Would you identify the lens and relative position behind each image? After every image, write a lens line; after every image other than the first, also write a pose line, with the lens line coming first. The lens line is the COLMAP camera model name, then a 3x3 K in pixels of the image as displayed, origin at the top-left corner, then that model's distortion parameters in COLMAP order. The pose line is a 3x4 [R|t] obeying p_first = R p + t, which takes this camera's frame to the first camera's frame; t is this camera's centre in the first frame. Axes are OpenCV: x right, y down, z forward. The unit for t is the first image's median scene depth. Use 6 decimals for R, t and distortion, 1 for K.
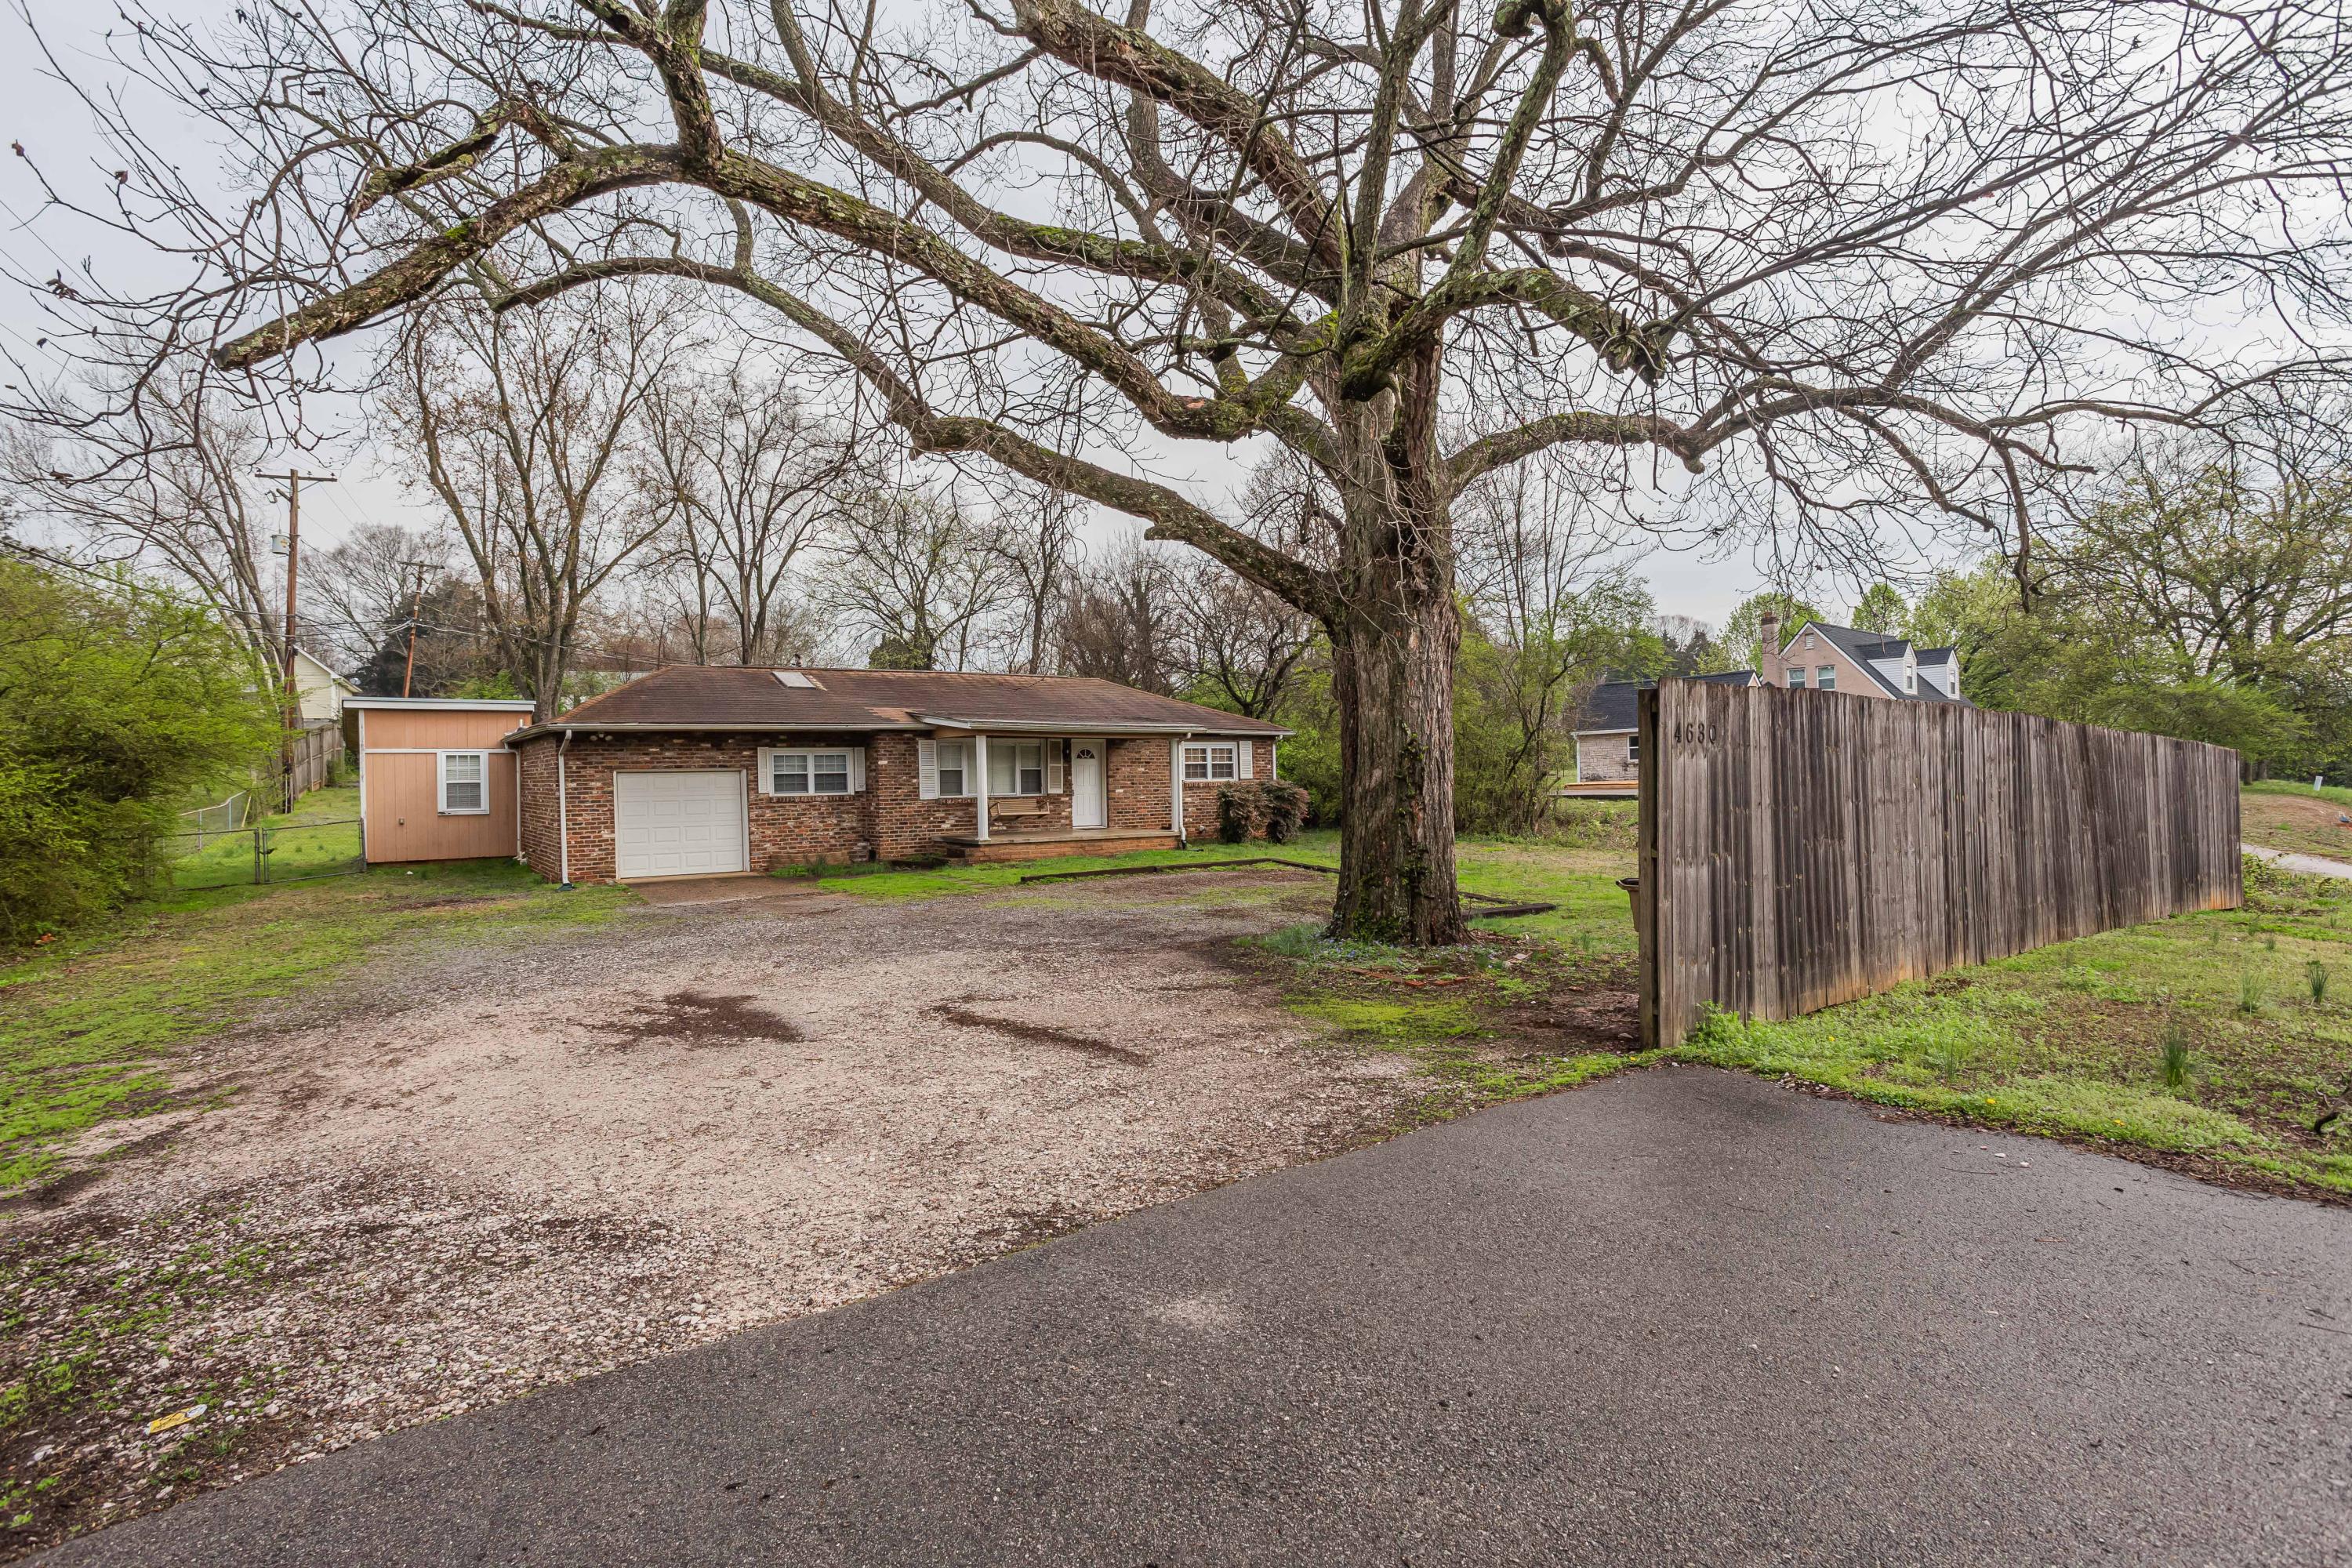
lens RADIAL K [[1179.8, 0, 1164.6], [0, 1179.8, 754.6], [0, 0, 1]] dist [-0.023956, 0.000790]
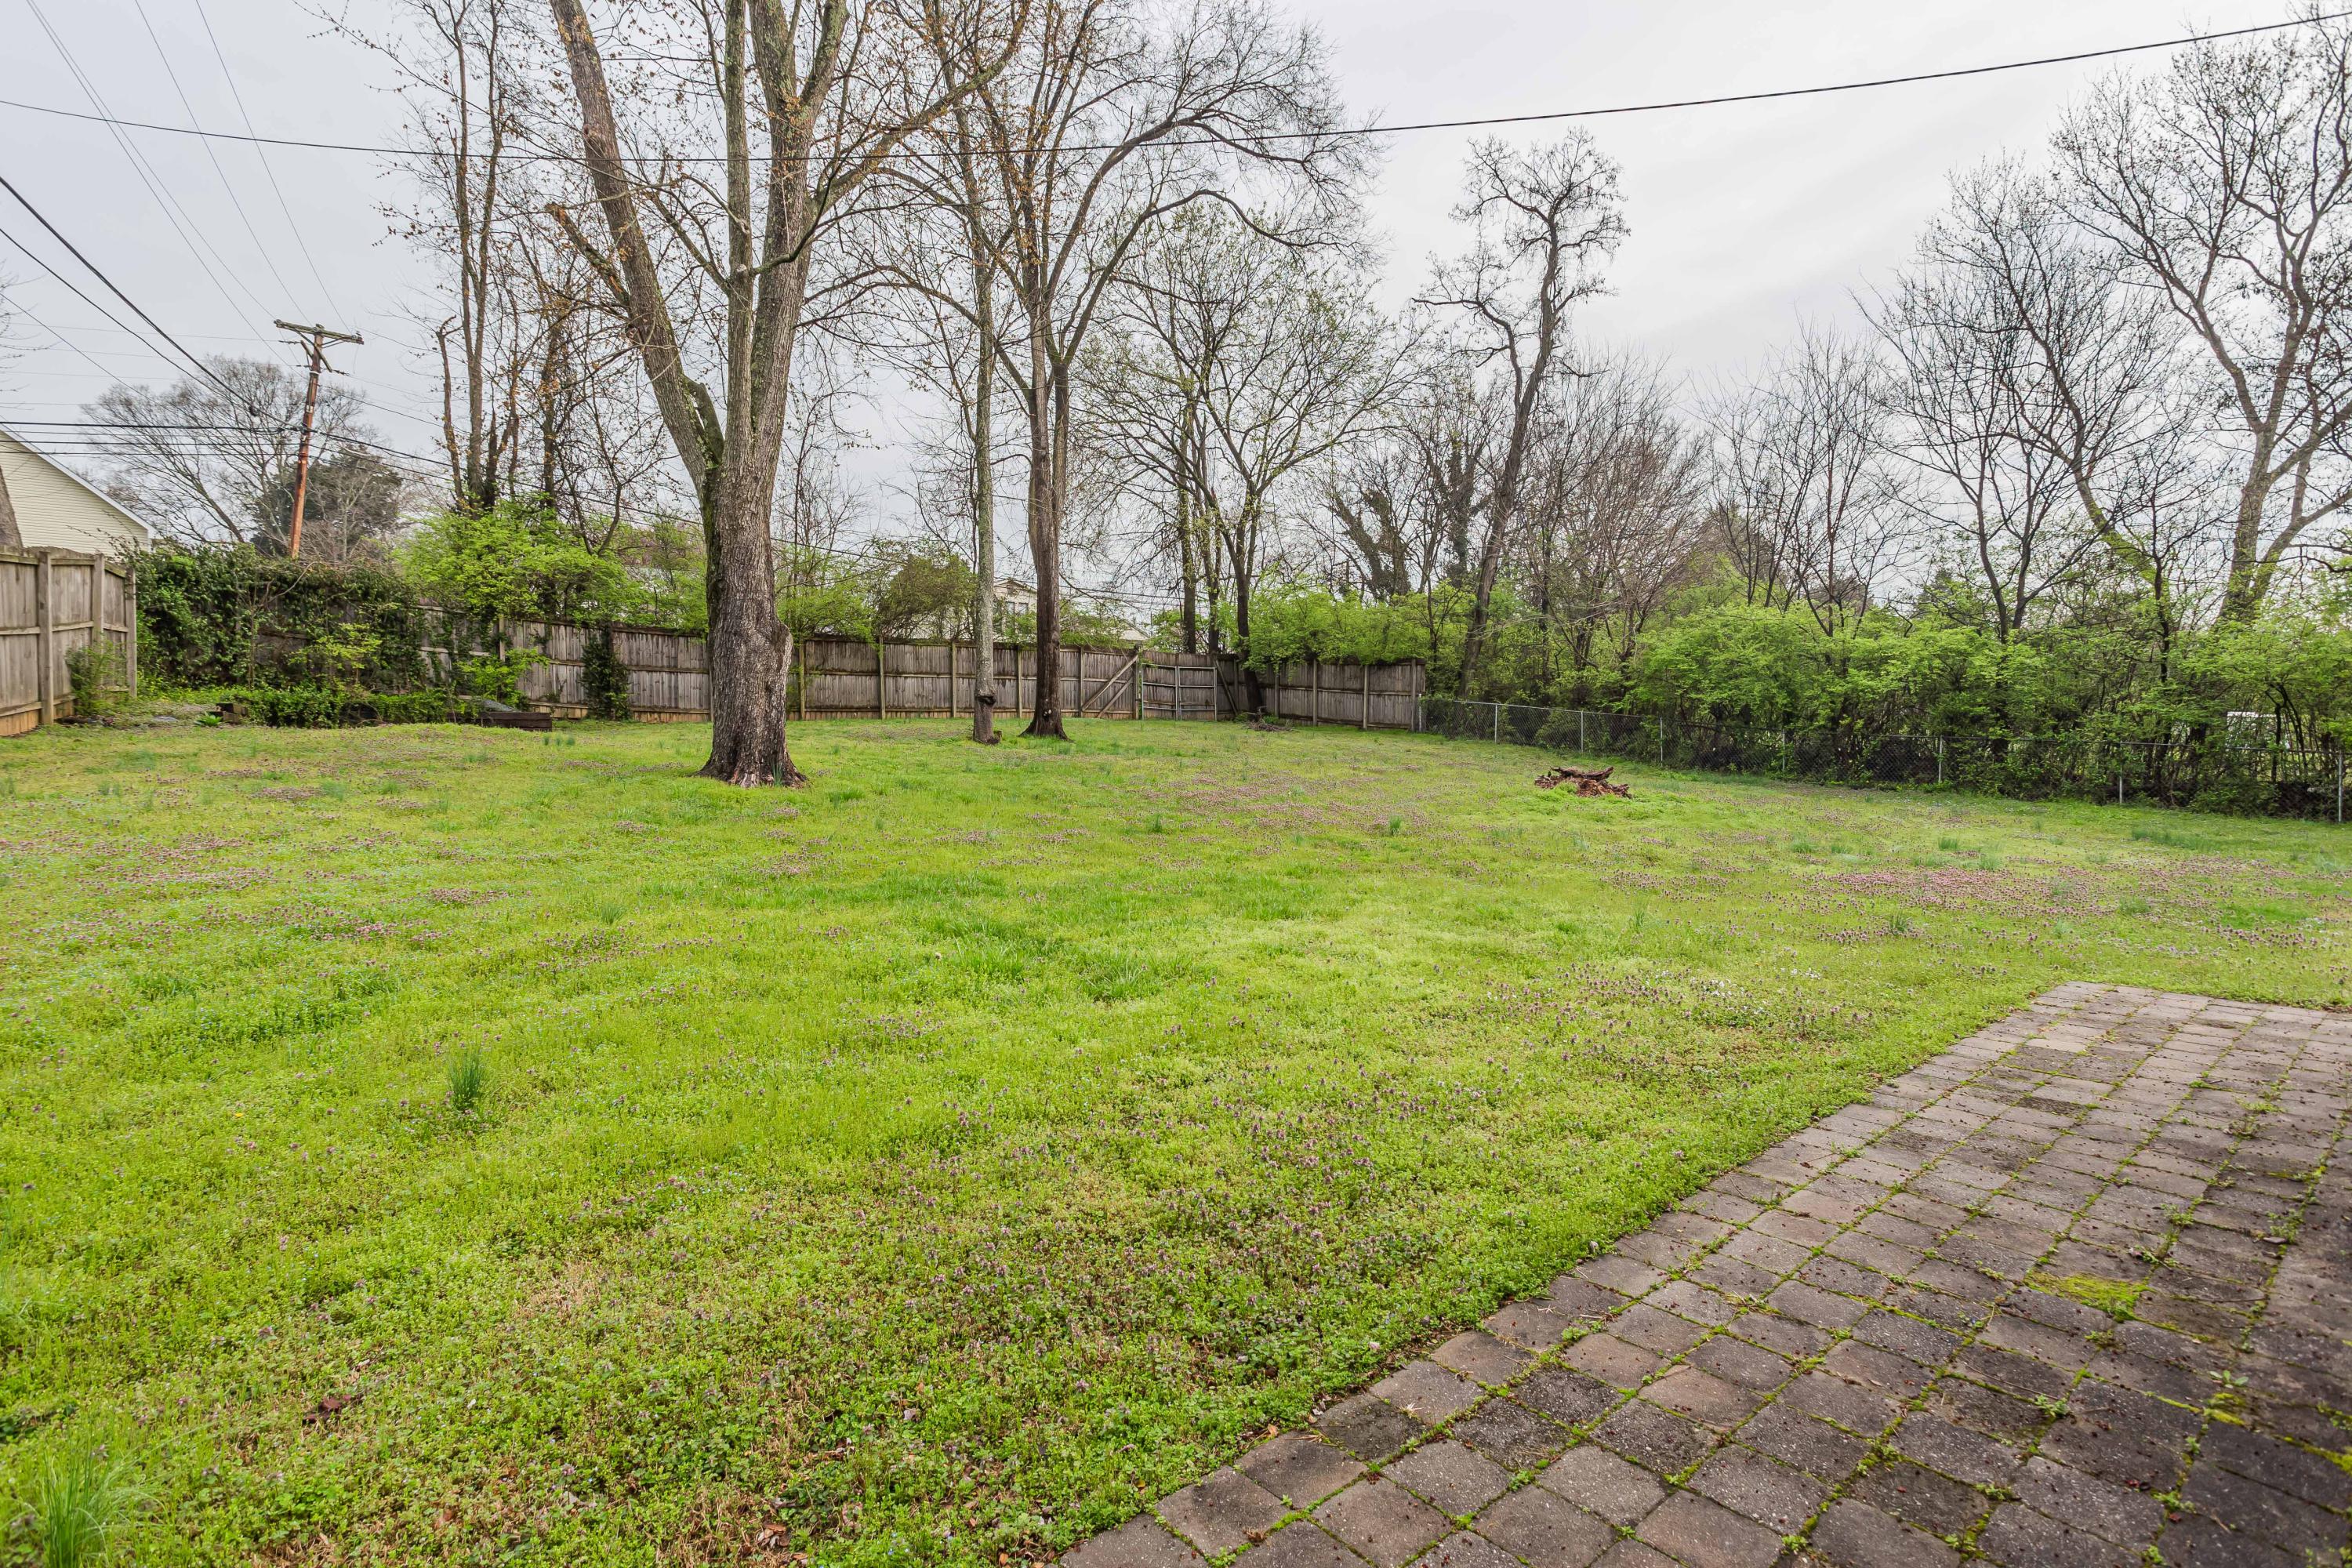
lens RADIAL K [[1179.8, 0, 1179.8], [0, 1179.8, 772.7], [0, 0, 1]] dist [-0.023956, 0.000790]
pose [[0.996621, 0.008342, 0.081716, -0.540002], [-0.011821, 0.999040, 0.042173, 0.028139], [-0.081285, -0.042996, 0.995763, 0.807492]]
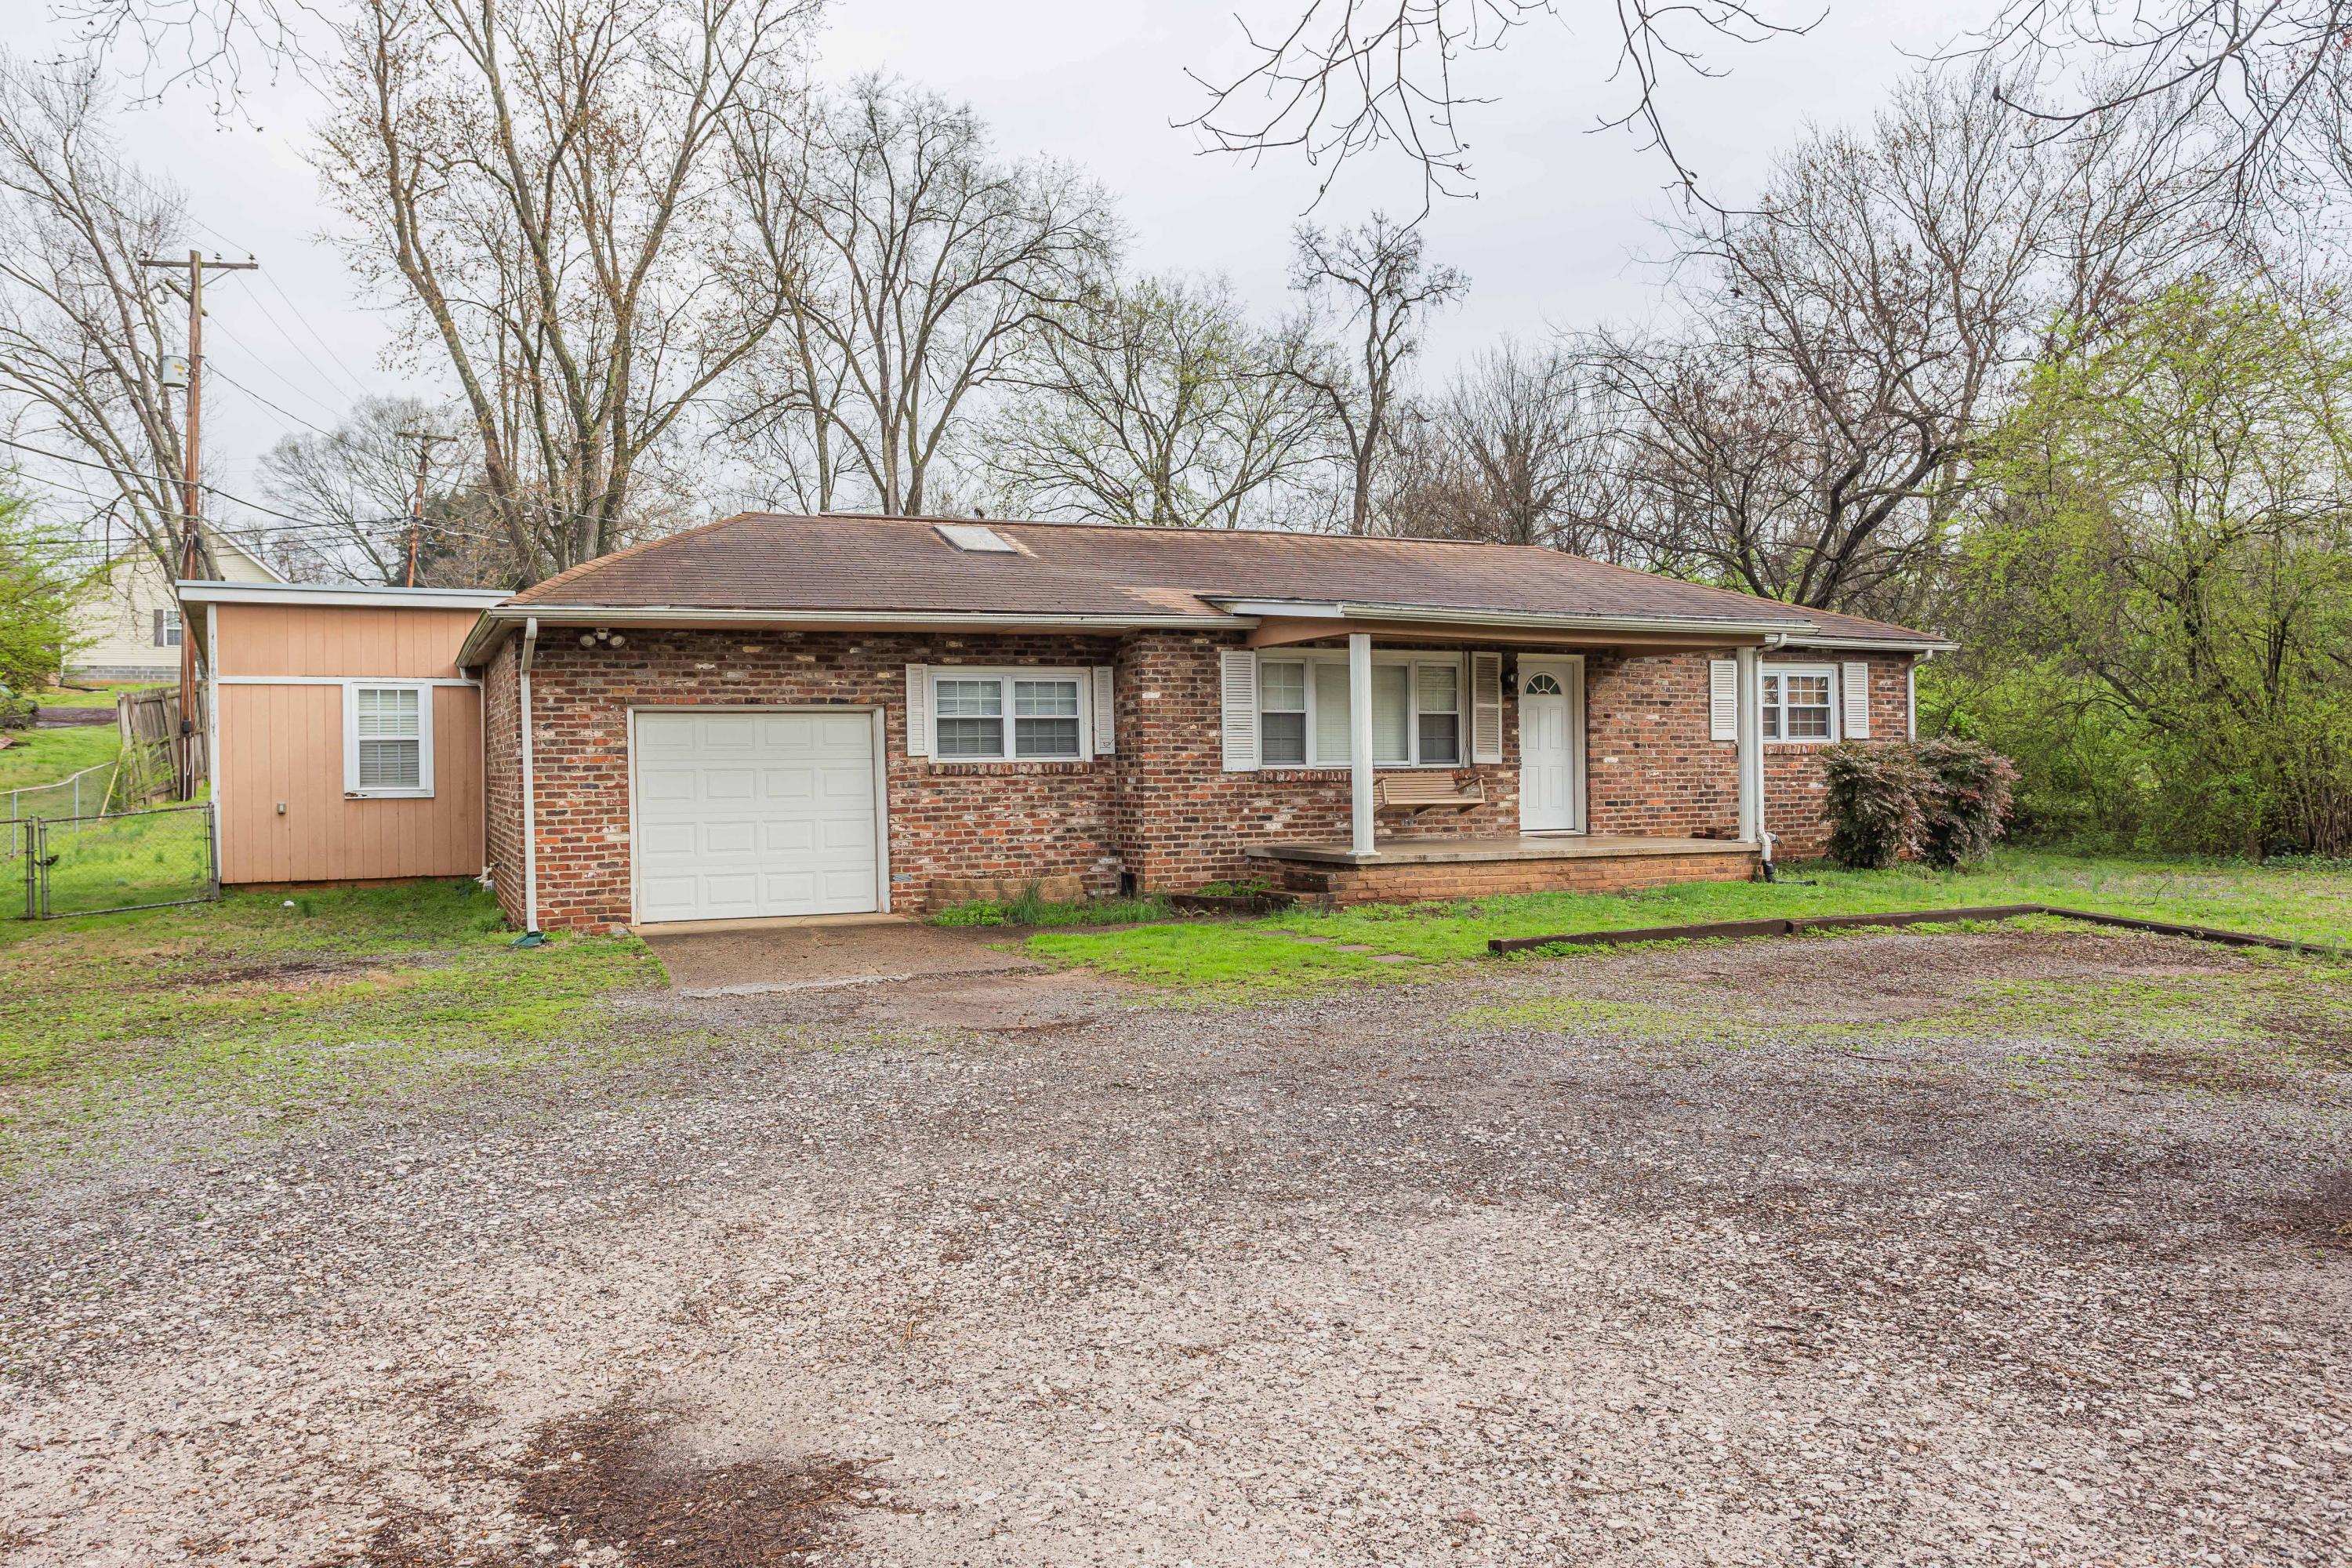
lens RADIAL K [[1760.5, 0, 1173.9], [0, 1760.5, 778.0], [0, 0, 1]] dist [-0.051306, -0.005444]
pose [[0.982807, 0.004061, -0.184592, -0.060417], [0.000527, 0.999692, 0.024799, 0.014743], [0.184635, -0.024470, 0.982502, 0.180549]]
